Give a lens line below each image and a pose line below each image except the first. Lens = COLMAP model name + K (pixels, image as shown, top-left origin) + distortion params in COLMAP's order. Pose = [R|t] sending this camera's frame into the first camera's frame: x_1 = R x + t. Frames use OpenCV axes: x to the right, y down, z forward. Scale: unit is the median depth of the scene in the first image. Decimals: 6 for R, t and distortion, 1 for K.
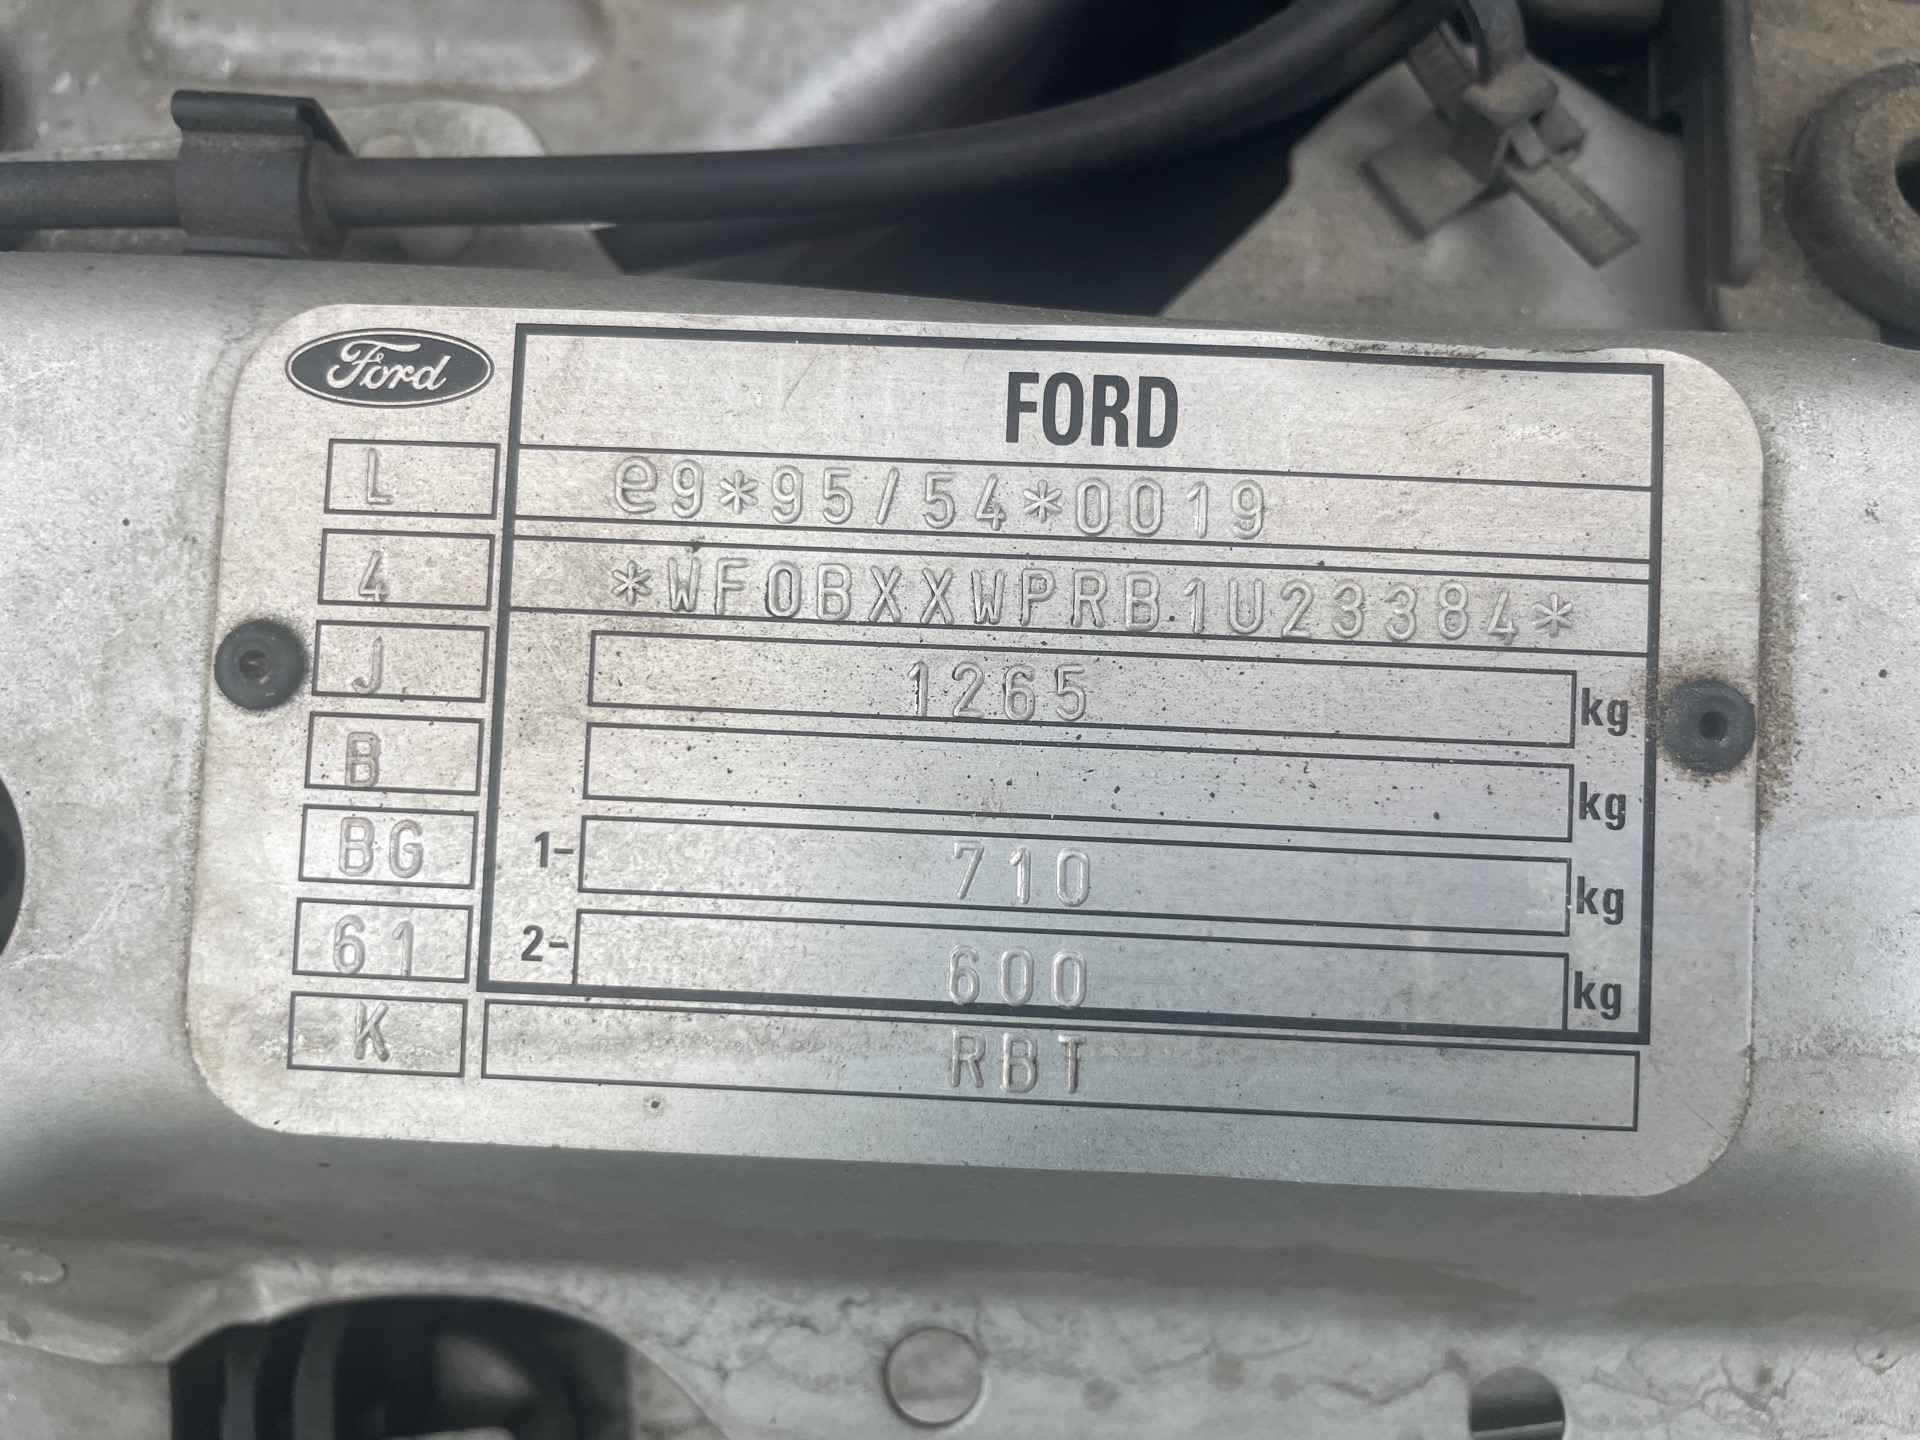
lens RADIAL K [[1449.2, 0, 959.1], [0, 1449.2, 714.4], [0, 0, 1]] dist [0.076550, -0.102648]
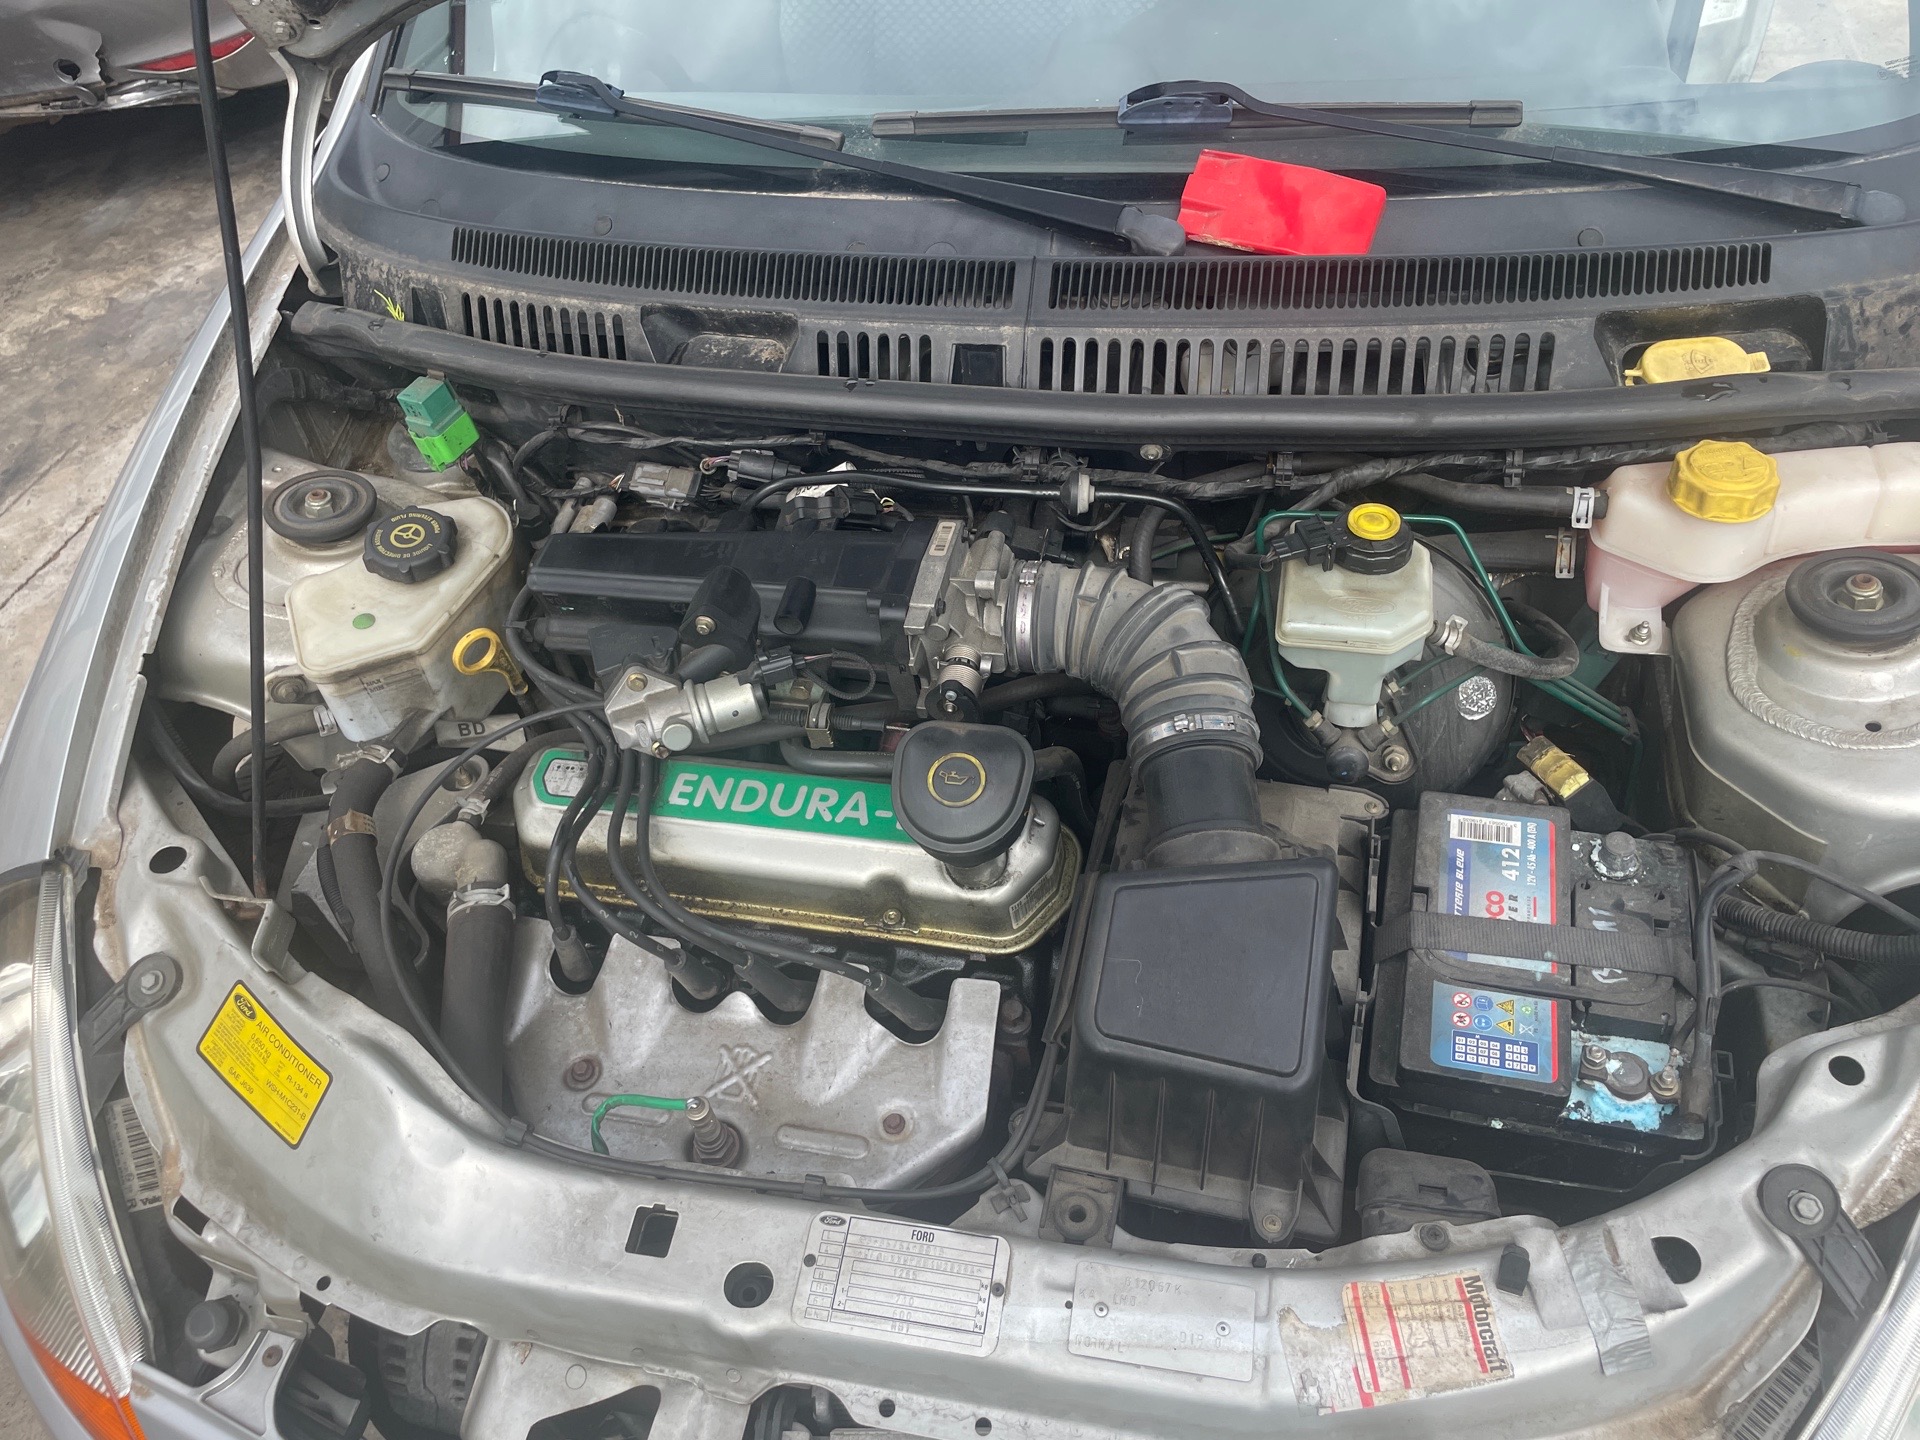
lens RADIAL K [[1449.2, 0, 954.2], [0, 1449.2, 716.4], [0, 0, 1]] dist [0.076550, -0.102648]
pose [[0.984848, 0.047865, -0.166686, 1.367816], [-0.128112, 0.848627, -0.513245, 1.353511], [0.116888, 0.526822, 0.841900, -6.700323]]
